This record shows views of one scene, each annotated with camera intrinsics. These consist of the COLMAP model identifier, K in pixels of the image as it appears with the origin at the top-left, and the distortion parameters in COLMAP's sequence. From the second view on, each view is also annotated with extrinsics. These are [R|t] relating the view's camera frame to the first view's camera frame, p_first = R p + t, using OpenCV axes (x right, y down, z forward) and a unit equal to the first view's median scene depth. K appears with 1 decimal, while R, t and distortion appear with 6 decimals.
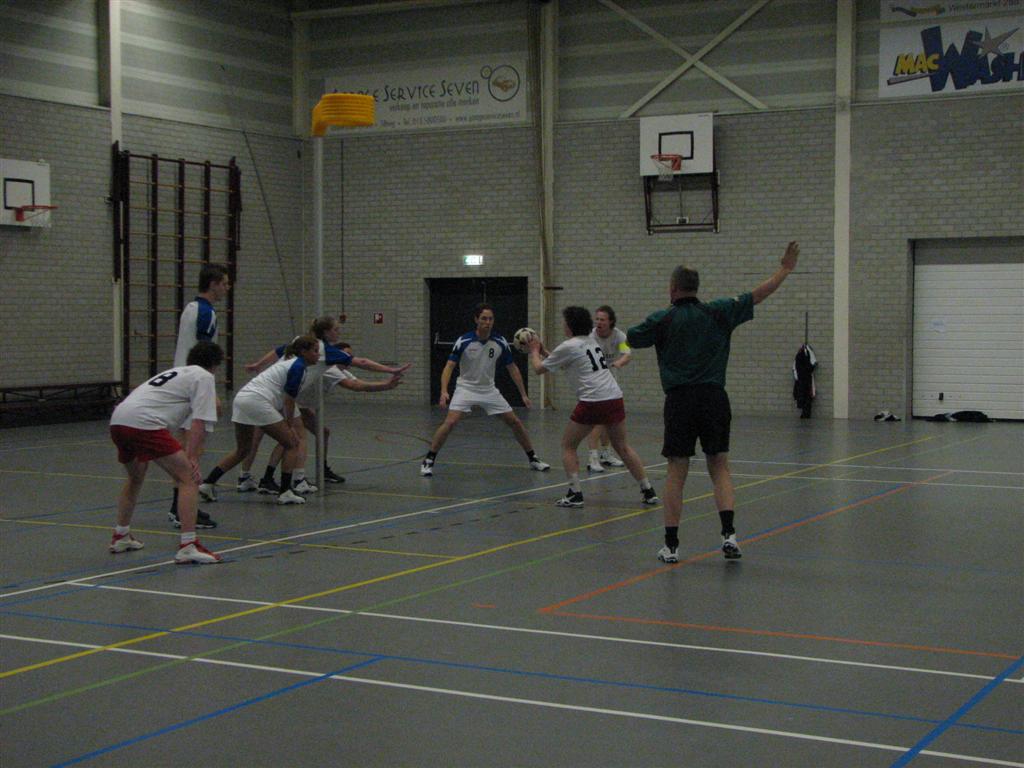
lens RADIAL K [[1662.7, 0, 486.8], [0, 1662.7, 392.8], [0, 0, 1]] dist [0.026513, 0.000000]
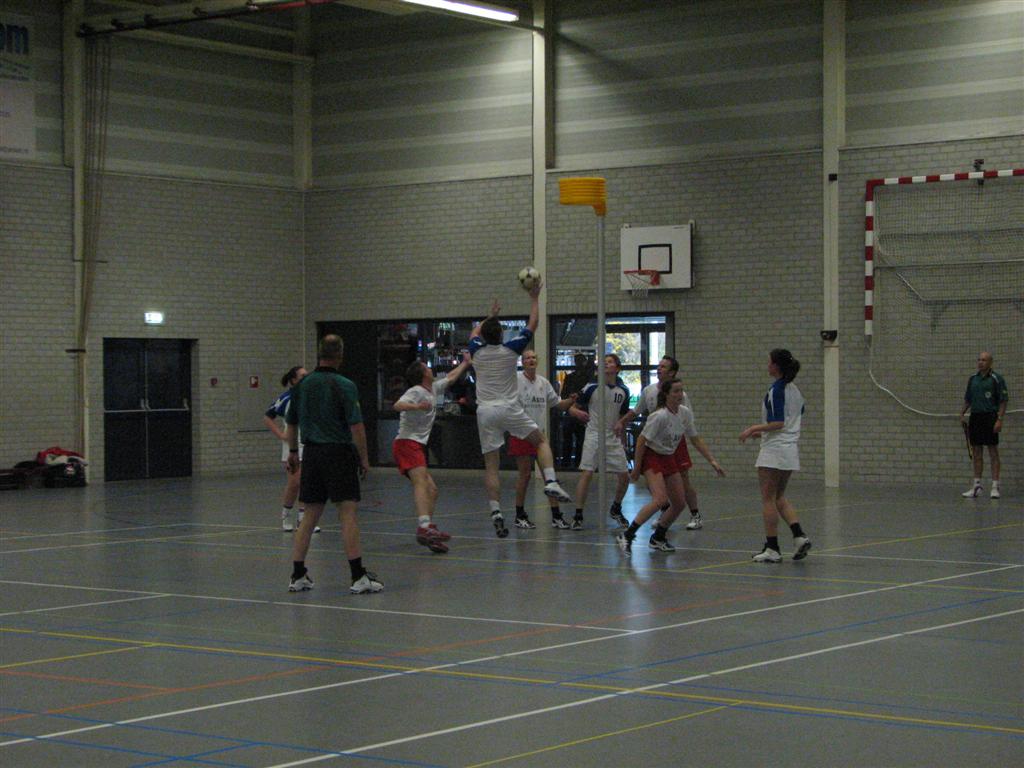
lens RADIAL K [[2155.1, 0, 448.5], [0, 2155.1, 391.1], [0, 0, 1]] dist [0.079665, 0.000000]
pose [[0.163686, -0.006780, 0.986489, -1.092764], [0.053995, 0.998539, -0.002096, -0.027376], [-0.985034, 0.053608, 0.163813, 0.610268]]
